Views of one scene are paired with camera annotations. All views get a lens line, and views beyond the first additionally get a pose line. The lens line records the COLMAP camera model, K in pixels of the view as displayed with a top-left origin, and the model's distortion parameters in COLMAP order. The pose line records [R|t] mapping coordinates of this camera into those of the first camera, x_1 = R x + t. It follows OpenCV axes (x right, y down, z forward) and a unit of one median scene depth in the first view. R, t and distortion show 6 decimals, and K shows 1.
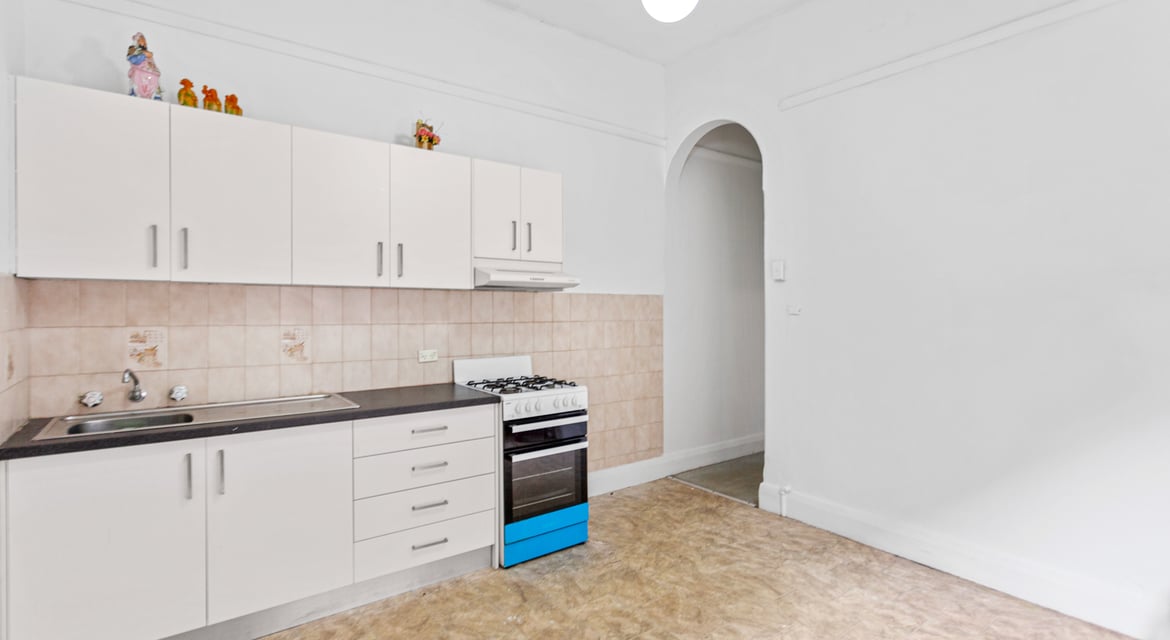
lens RADIAL K [[578.7, 0, 585.0], [0, 578.7, 320.0], [0, 0, 1]] dist [-0.000392, 0.001453]
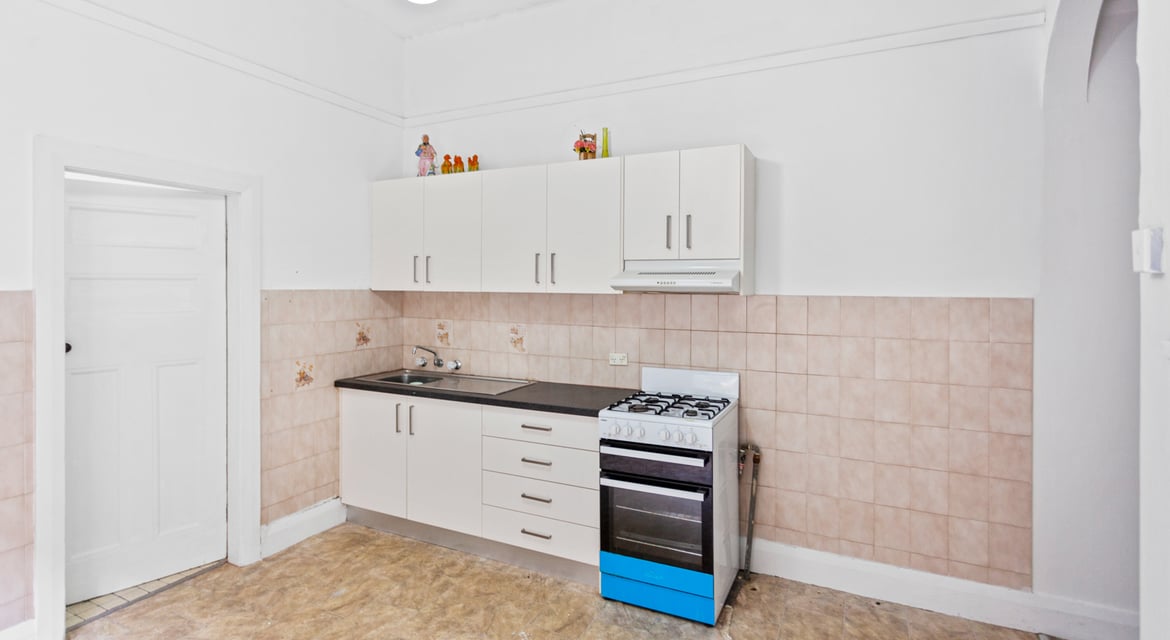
lens RADIAL K [[583.6, 0, 552.1], [0, 583.6, 298.7], [0, 0, 1]] dist [0.002780, 0.000772]
pose [[0.411044, 0.017992, -0.911438, 0.623486], [-0.023126, 0.999689, 0.009304, -0.051495], [0.911322, 0.017253, 0.411332, 0.495153]]
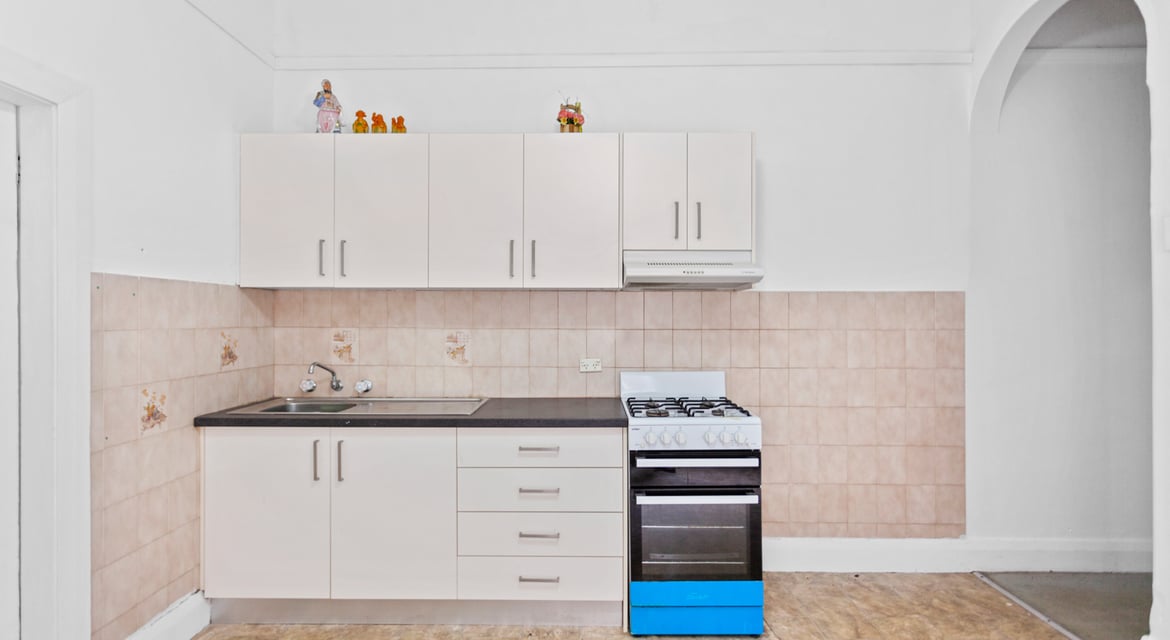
lens RADIAL K [[572.3, 0, 568.1], [0, 572.3, 325.5], [0, 0, 1]] dist [0.002017, 0.001320]
pose [[0.778854, 0.005217, -0.627183, 0.264803], [-0.012530, 0.999895, -0.007244, 0.007684], [0.627080, 0.013501, 0.778838, 0.299956]]
